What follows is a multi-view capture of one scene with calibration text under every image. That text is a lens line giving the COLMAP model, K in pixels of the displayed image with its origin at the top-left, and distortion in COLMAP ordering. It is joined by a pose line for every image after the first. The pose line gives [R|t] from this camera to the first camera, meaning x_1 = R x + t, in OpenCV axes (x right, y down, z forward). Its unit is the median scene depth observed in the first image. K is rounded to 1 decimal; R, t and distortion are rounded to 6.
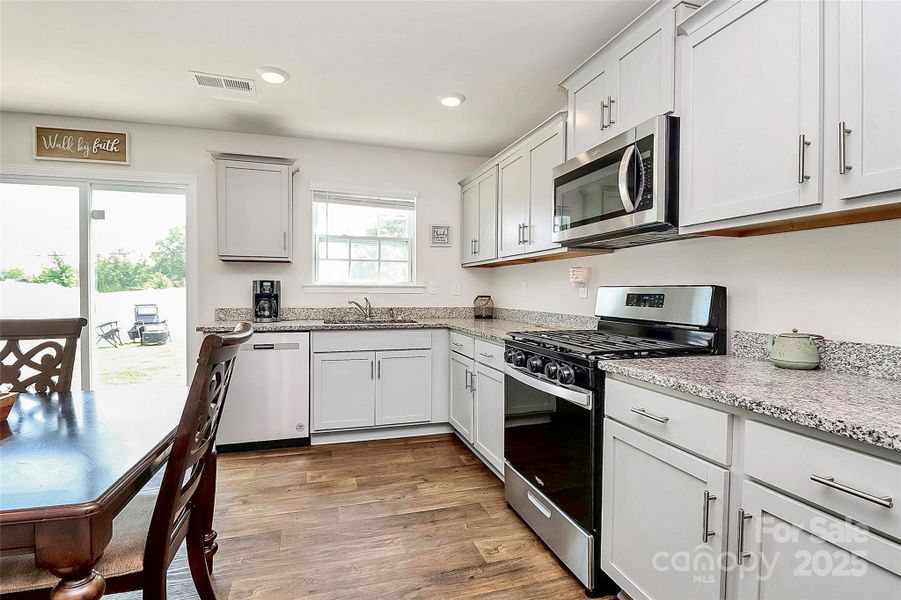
lens RADIAL K [[423.0, 0, 444.9], [0, 423.0, 297.4], [0, 0, 1]] dist [-0.001763, -0.007046]
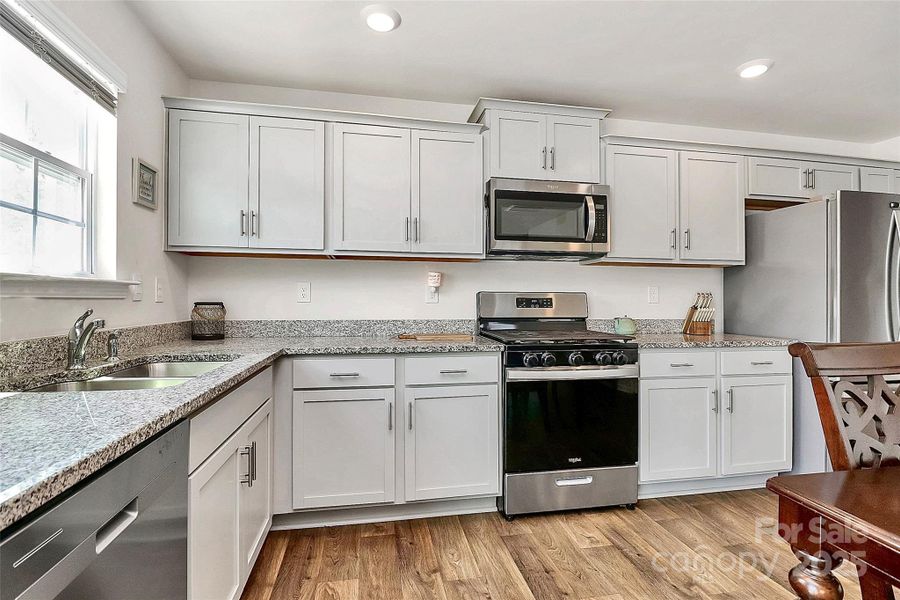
lens RADIAL K [[422.5, 0, 446.9], [0, 422.5, 294.9], [0, 0, 1]] dist [-0.001763, -0.007046]
pose [[0.129950, 0.007932, 0.991489, -0.723963], [0.011517, 0.999888, -0.009509, -0.007259], [-0.991454, 0.012654, 0.129844, 0.888273]]
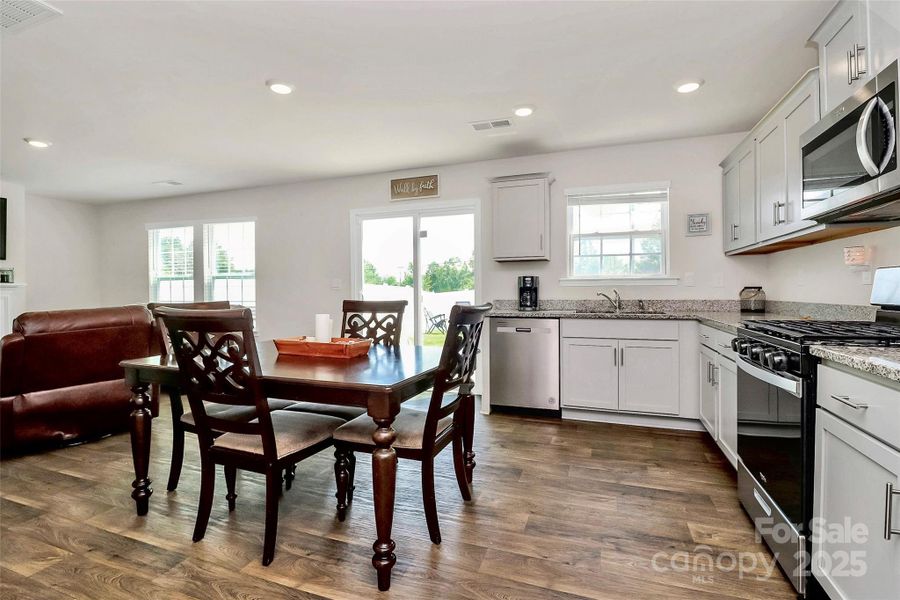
lens RADIAL K [[422.5, 0, 455.2], [0, 422.5, 296.6], [0, 0, 1]] dist [-0.001763, -0.007046]
pose [[0.798343, -0.001036, -0.602202, 0.176071], [-0.000977, 0.999995, -0.003015, 0.027933], [0.602202, 0.002995, 0.798338, -0.112959]]
